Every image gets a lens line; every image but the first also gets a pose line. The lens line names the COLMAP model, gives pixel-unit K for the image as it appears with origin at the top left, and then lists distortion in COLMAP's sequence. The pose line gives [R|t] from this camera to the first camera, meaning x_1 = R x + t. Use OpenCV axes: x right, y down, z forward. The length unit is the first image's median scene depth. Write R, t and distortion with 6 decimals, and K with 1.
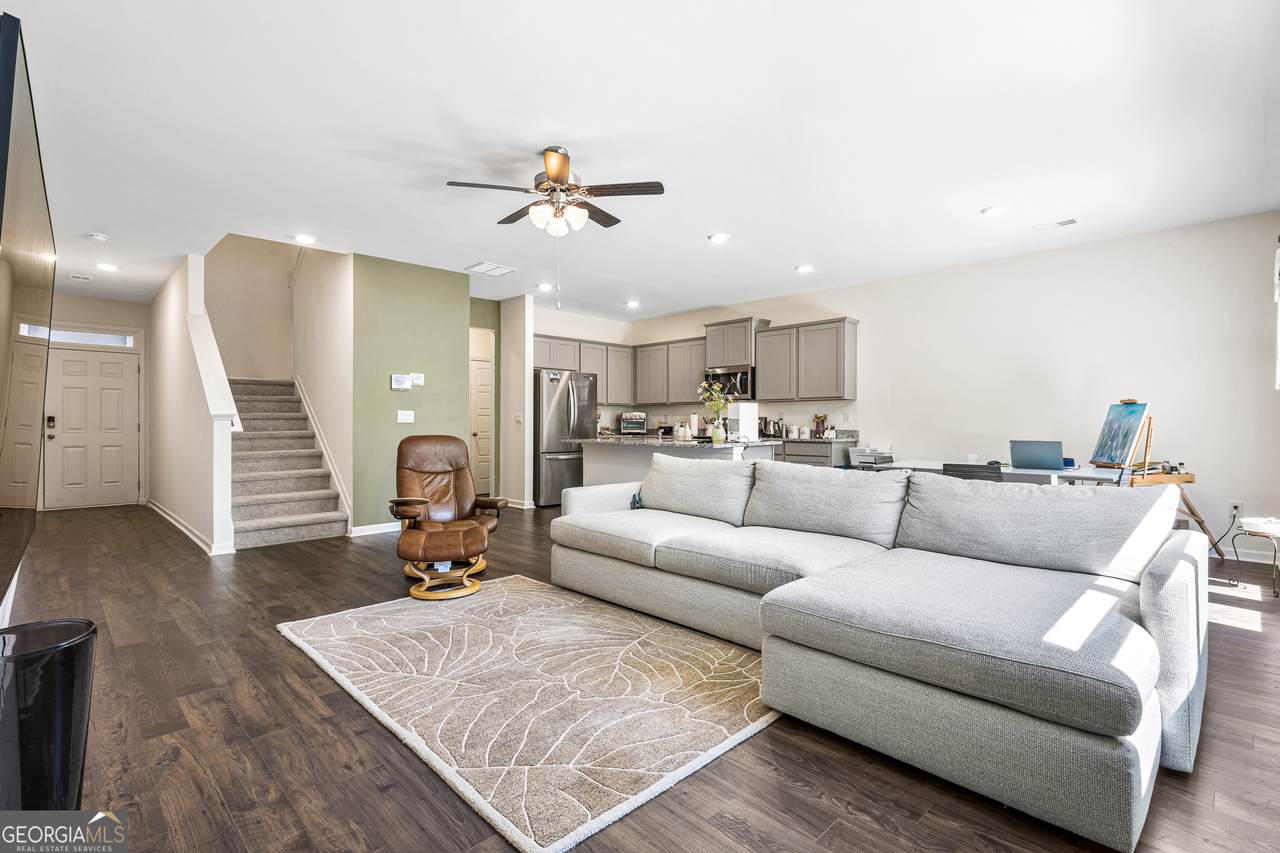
lens RADIAL K [[598.5, 0, 640.0], [0, 598.5, 426.5], [0, 0, 1]] dist [0.000242, 0.000017]
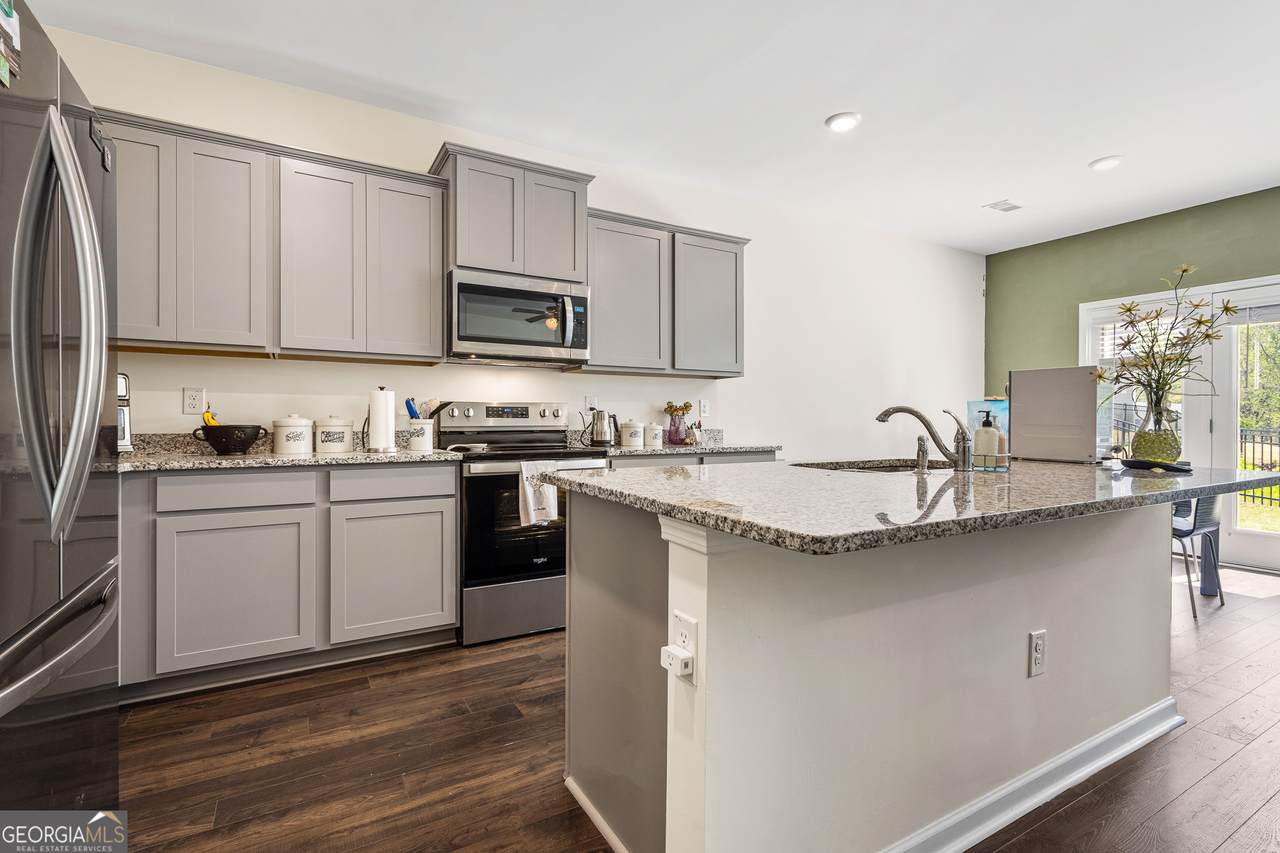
lens RADIAL K [[593.4, 0, 640.0], [0, 593.4, 426.5], [0, 0, 1]] dist [-0.001197, -0.000090]
pose [[0.247492, -0.010466, 0.968834, -0.222837], [-0.004138, 0.999921, 0.011859, -0.004295], [-0.968881, -0.006944, 0.247429, 0.864410]]
